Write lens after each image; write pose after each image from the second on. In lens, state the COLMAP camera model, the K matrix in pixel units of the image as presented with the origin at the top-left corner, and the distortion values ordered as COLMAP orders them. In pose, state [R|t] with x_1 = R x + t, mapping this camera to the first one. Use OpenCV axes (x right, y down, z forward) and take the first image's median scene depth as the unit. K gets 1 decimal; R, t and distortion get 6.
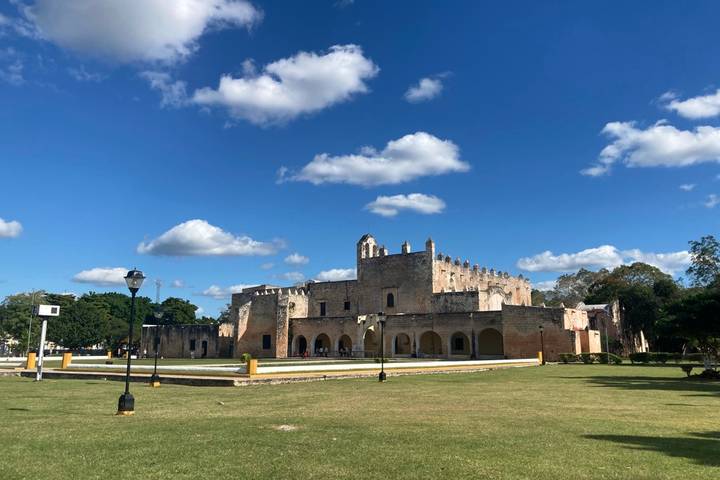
lens RADIAL K [[577.0, 0, 362.2], [0, 577.0, 236.4], [0, 0, 1]] dist [0.080087, 0.001380]
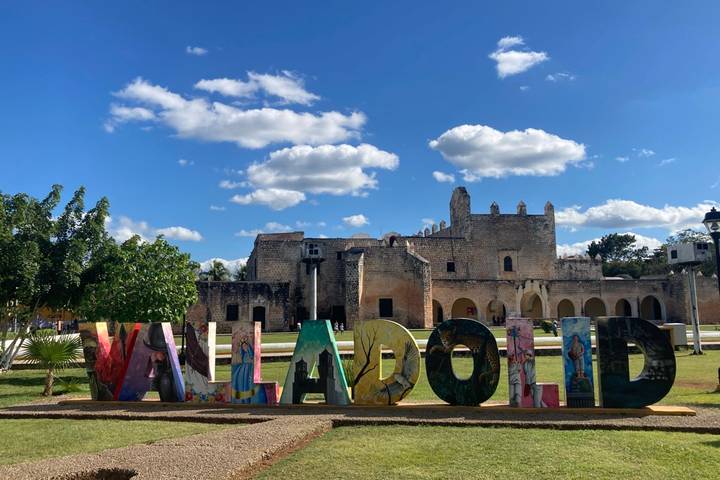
lens RADIAL K [[627.0, 0, 358.8], [0, 627.0, 228.1], [0, 0, 1]] dist [0.041993, -0.058327]
pose [[0.687489, 0.094613, 0.720005, -0.850686], [-0.126073, 0.991971, -0.009971, 0.095863], [-0.715168, -0.083918, 0.693897, 0.491376]]
